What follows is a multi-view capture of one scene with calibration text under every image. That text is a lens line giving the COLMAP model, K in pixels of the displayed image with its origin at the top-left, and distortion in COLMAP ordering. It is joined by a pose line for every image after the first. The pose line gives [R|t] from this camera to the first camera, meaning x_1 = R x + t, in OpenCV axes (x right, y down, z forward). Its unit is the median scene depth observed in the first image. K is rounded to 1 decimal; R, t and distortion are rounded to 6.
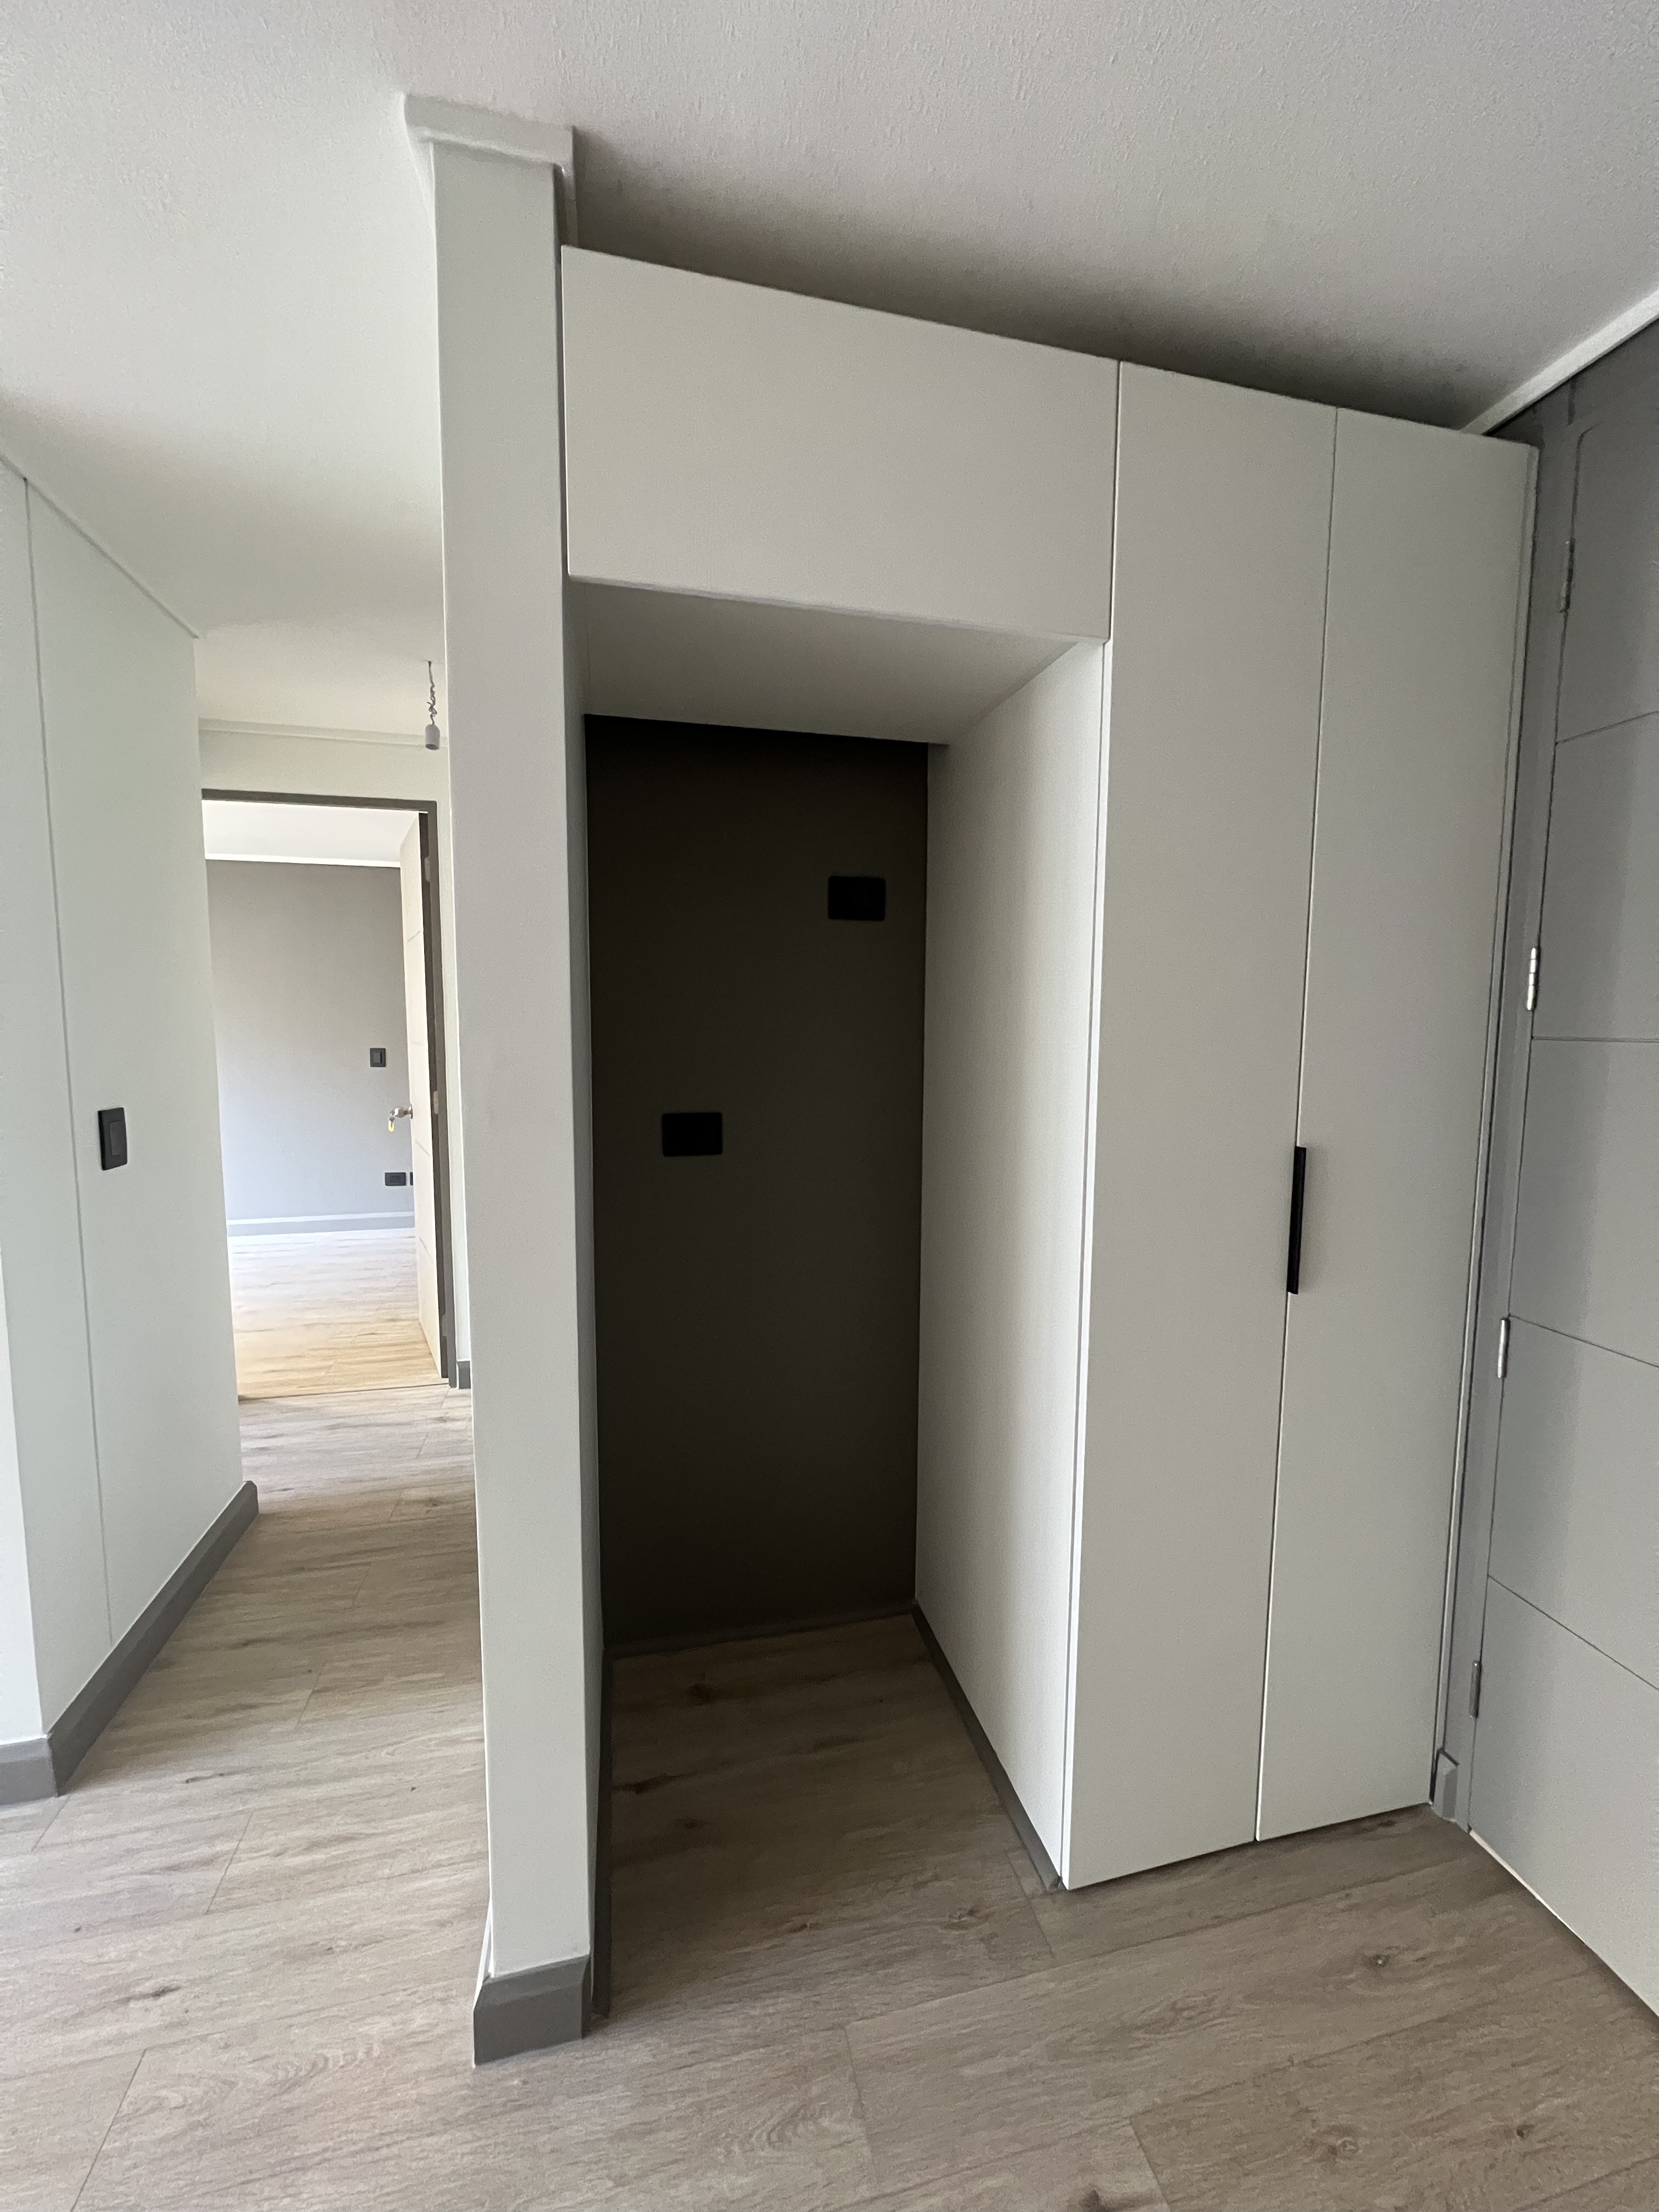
lens RADIAL K [[893.1, 0, 835.8], [0, 893.1, 1111.1], [0, 0, 1]] dist [-0.001545, -0.000345]
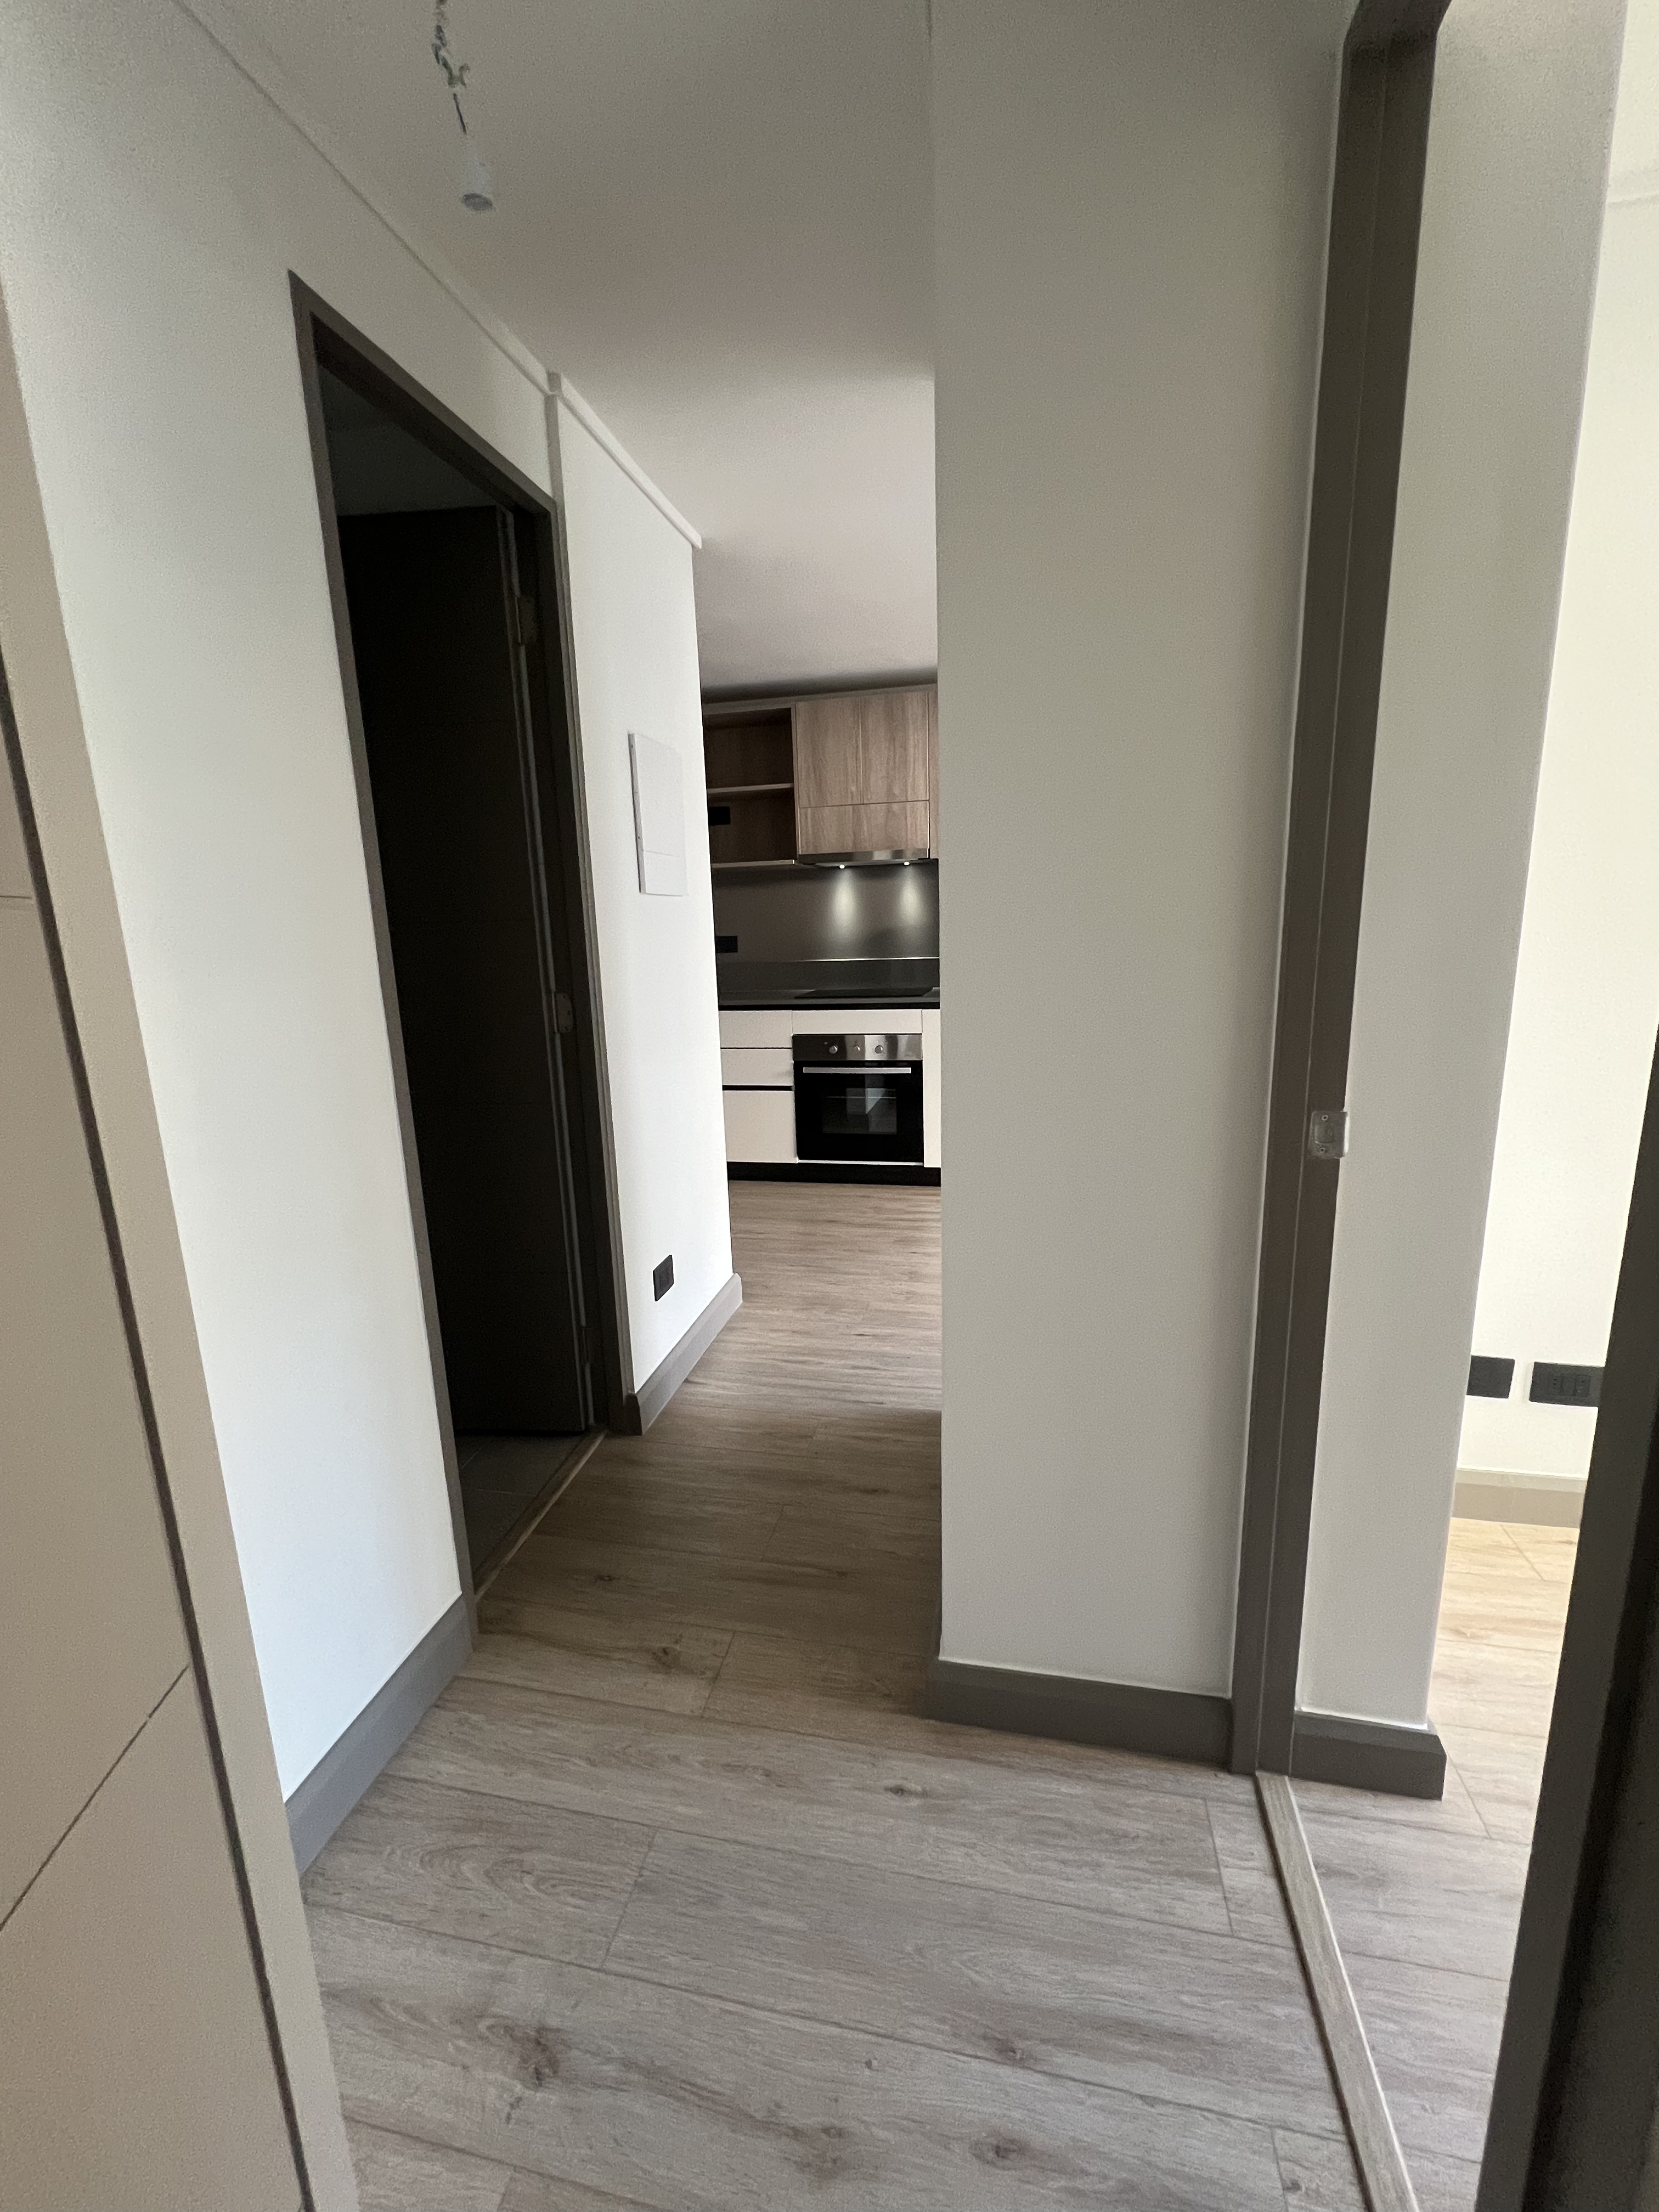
lens RADIAL K [[866.5, 0, 829.1], [0, 866.5, 1087.2], [0, 0, 1]] dist [-0.000355, 0.000117]
pose [[-0.903513, -0.059127, 0.424463, -1.221985], [0.068120, 0.958031, 0.278452, -0.150820], [-0.423113, 0.280499, -0.861566, 2.119835]]
